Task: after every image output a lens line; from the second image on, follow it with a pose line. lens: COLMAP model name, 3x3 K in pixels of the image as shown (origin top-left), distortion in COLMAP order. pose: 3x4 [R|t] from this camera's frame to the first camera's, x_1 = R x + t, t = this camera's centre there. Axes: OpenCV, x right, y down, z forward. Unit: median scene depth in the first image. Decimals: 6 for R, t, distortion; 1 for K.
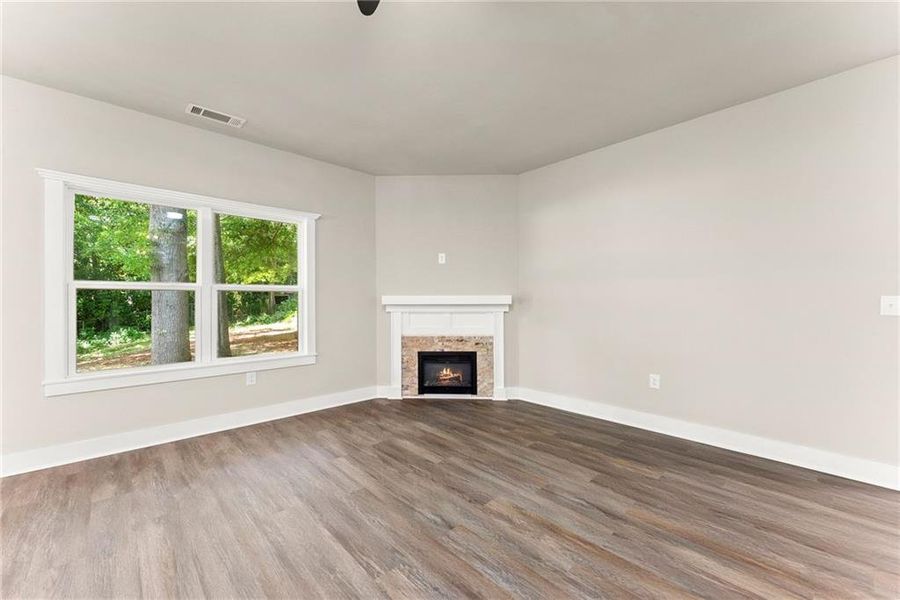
lens RADIAL K [[362.0, 0, 449.6], [0, 362.0, 299.6], [0, 0, 1]] dist [0.001320, -0.000101]
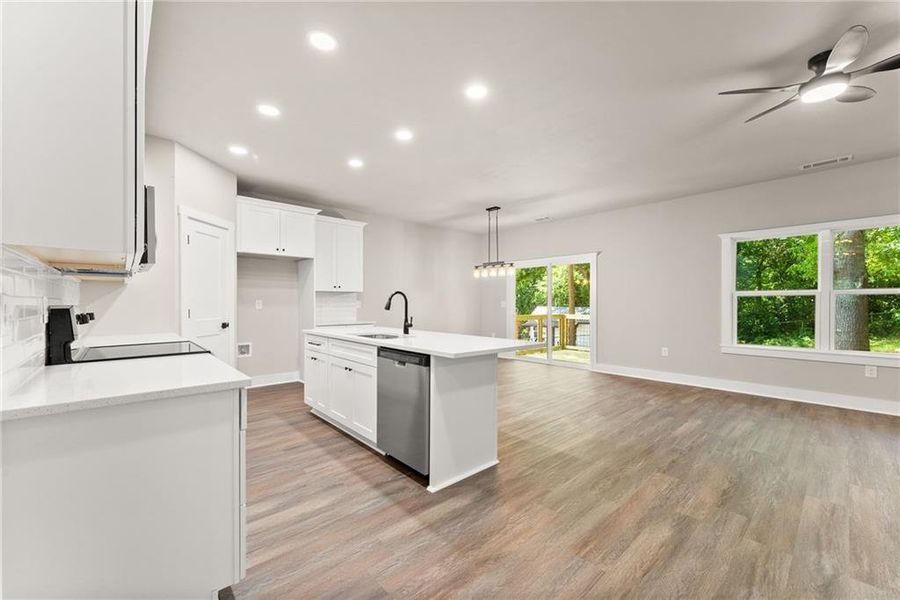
lens RADIAL K [[362.0, 0, 449.0], [0, 362.0, 303.4], [0, 0, 1]] dist [0.001320, -0.000101]
pose [[-0.011620, 0.004712, -0.999921, 0.496654], [0.002865, 0.999985, 0.004679, -0.004259], [0.999928, -0.002811, -0.011633, -0.253575]]
